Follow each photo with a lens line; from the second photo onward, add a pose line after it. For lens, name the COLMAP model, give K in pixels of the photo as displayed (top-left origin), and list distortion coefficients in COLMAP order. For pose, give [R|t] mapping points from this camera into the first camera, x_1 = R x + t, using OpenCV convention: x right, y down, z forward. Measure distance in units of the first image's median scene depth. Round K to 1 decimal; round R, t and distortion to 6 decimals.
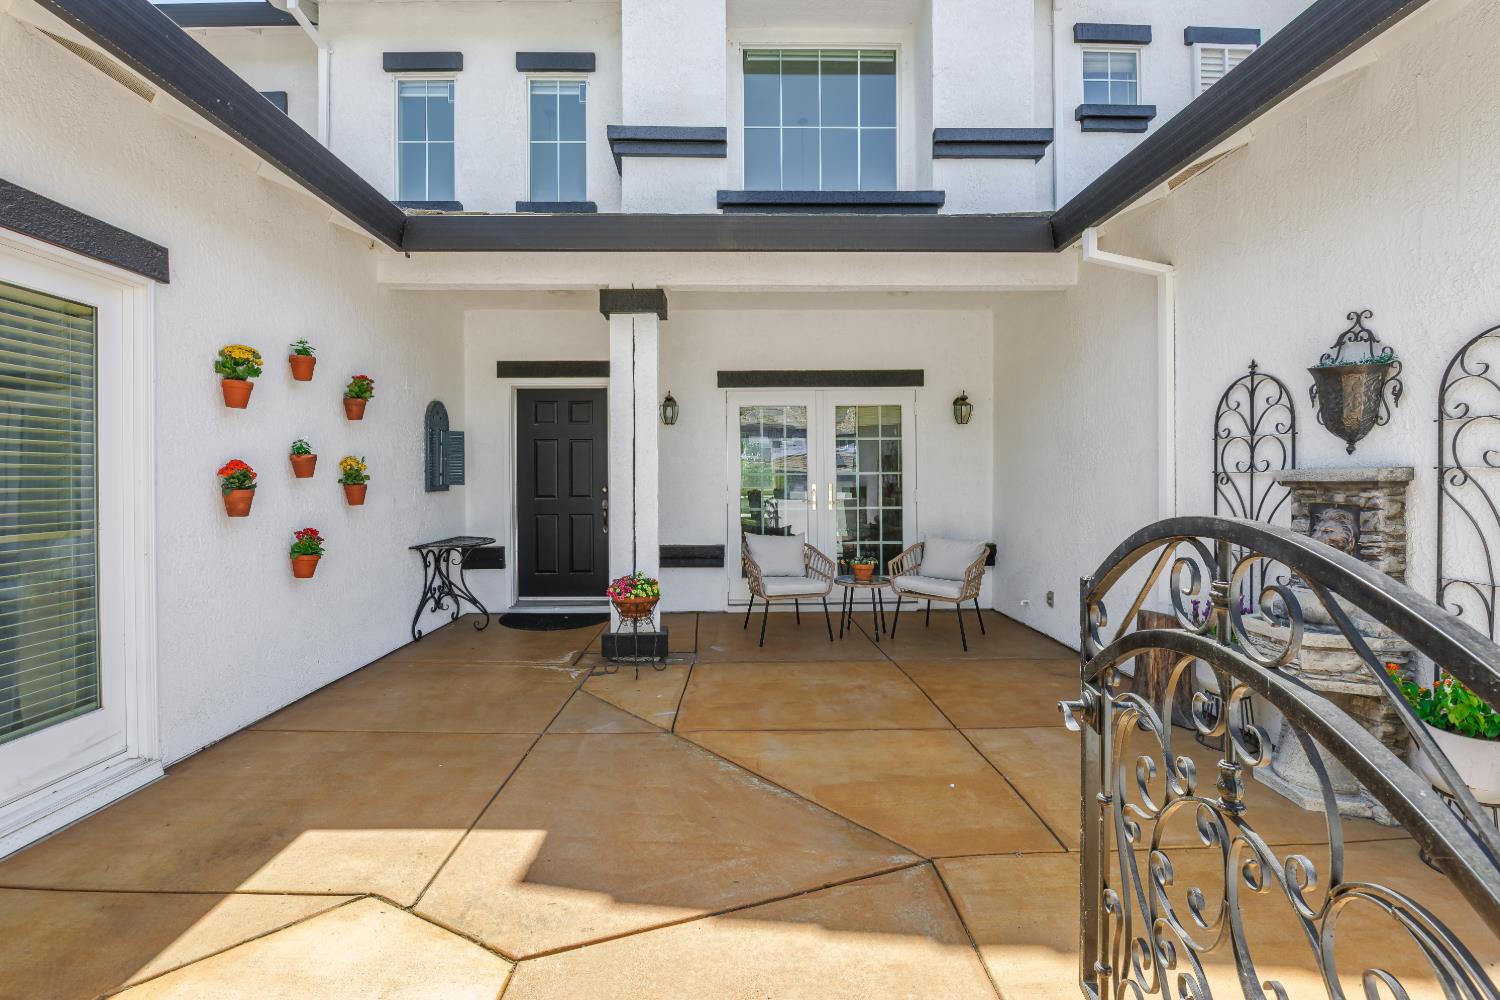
lens RADIAL K [[667.9, 0, 739.2], [0, 667.9, 485.6], [0, 0, 1]] dist [-0.001457, -0.010417]
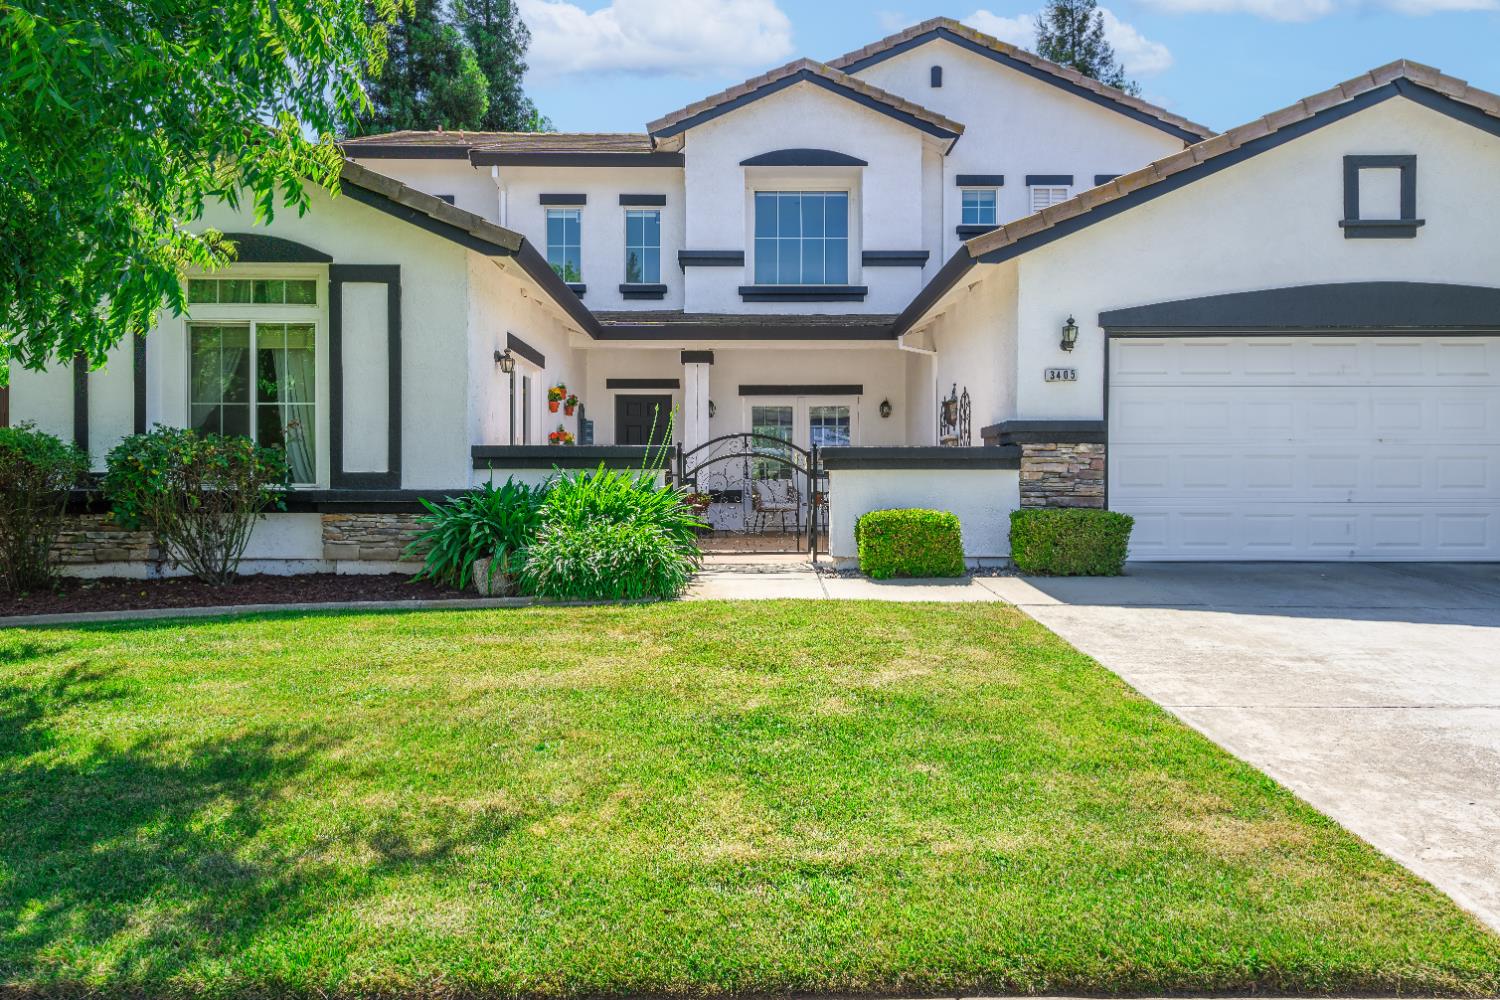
lens RADIAL K [[987.1, 0, 750.0], [0, 987.1, 500.0], [0, 0, 1]] dist [0.000238, -0.000068]
pose [[0.999965, 0.004986, -0.006727, 0.022069], [-0.004967, 0.999984, 0.002796, 0.159452], [0.006741, -0.002763, 0.999973, -2.165599]]
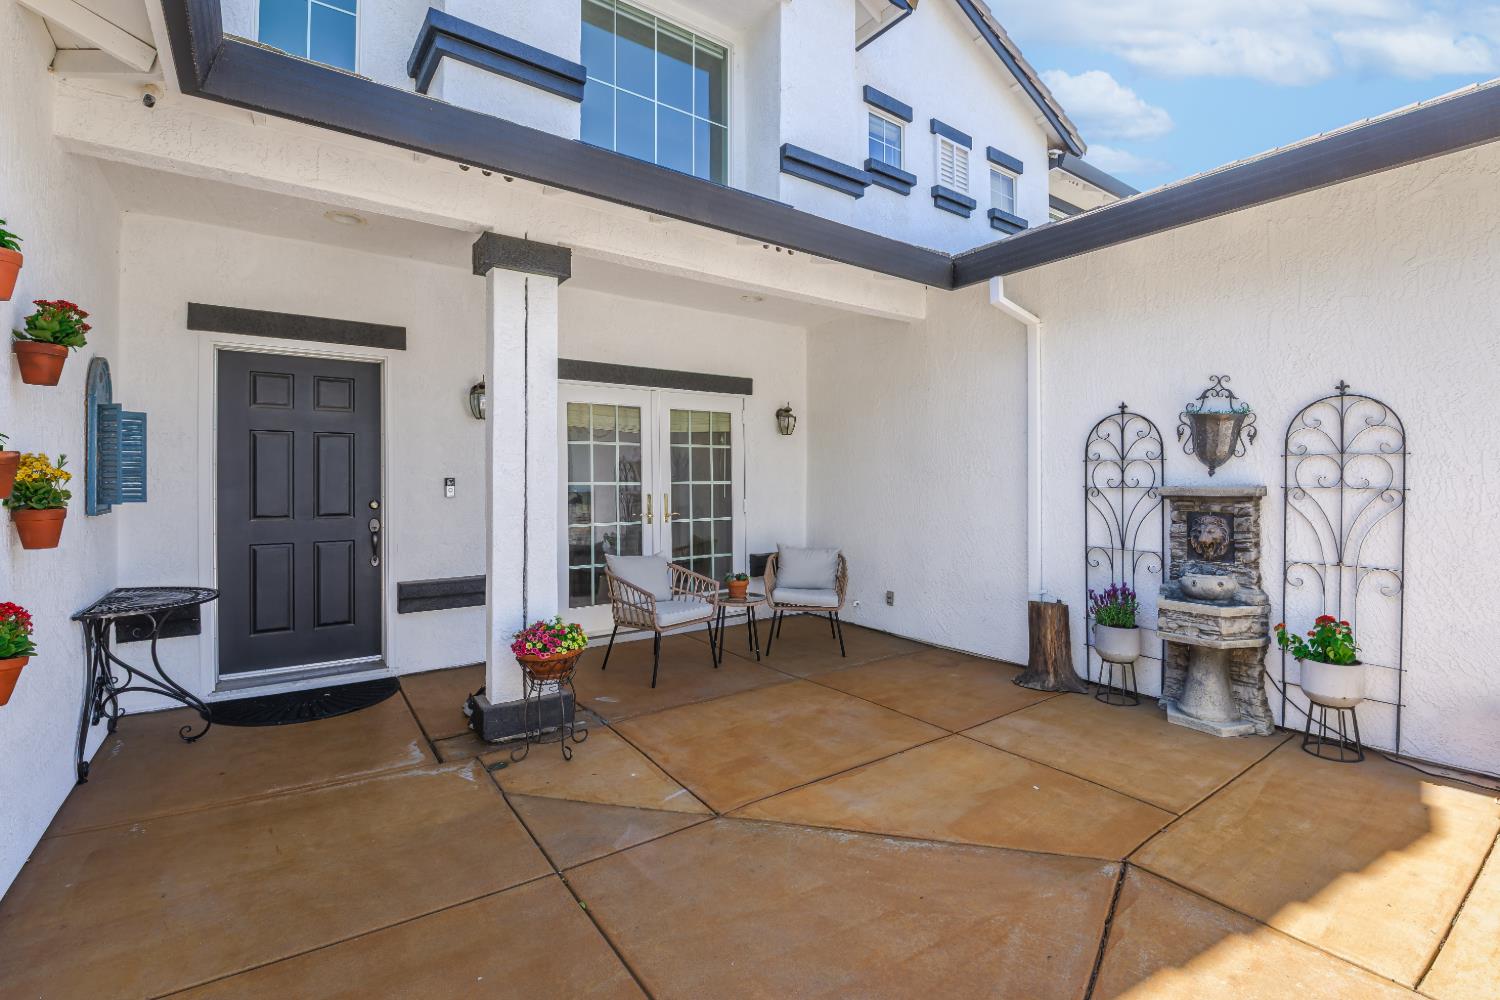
lens RADIAL K [[677.5, 0, 781.7], [0, 677.5, 478.9], [0, 0, 1]] dist [-0.001398, -0.011695]
pose [[0.805834, 0.005297, 0.592118, -0.422085], [0.002957, 0.999912, -0.012969, -0.016652], [-0.592134, 0.012201, 0.805747, 0.244833]]
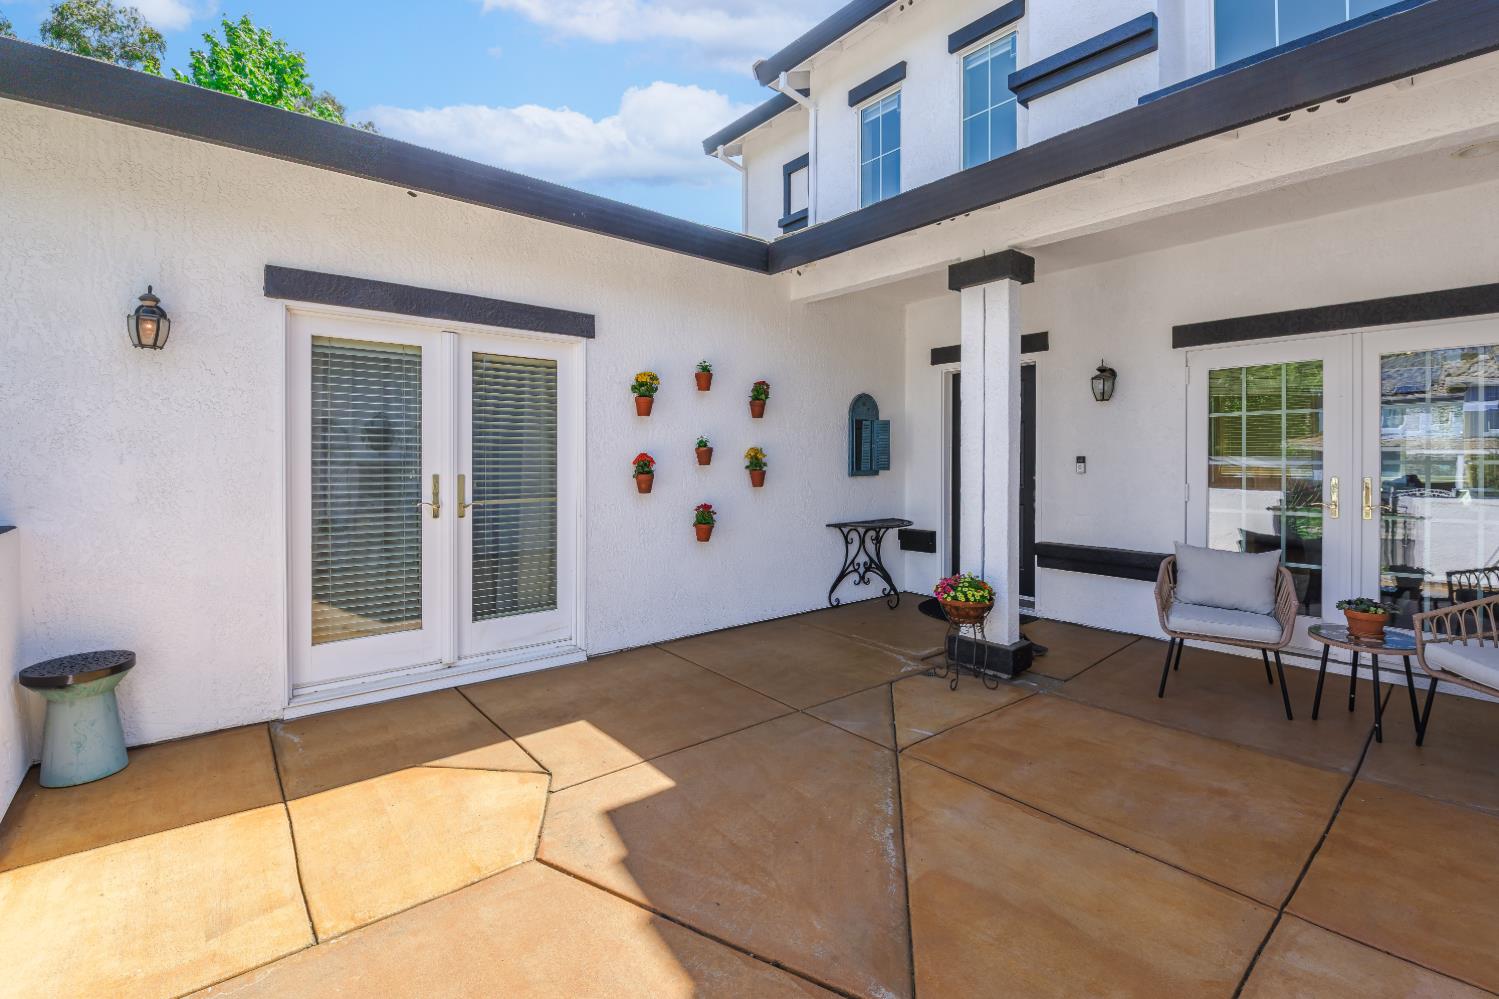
lens RADIAL K [[668.6, 0, 758.7], [0, 668.6, 464.1], [0, 0, 1]] dist [-0.000703, -0.010196]
pose [[0.630556, 0.011304, -0.776061, 0.389783], [-0.010888, 0.999924, 0.005718, -0.020071], [0.776067, 0.004844, 0.630632, 0.225623]]
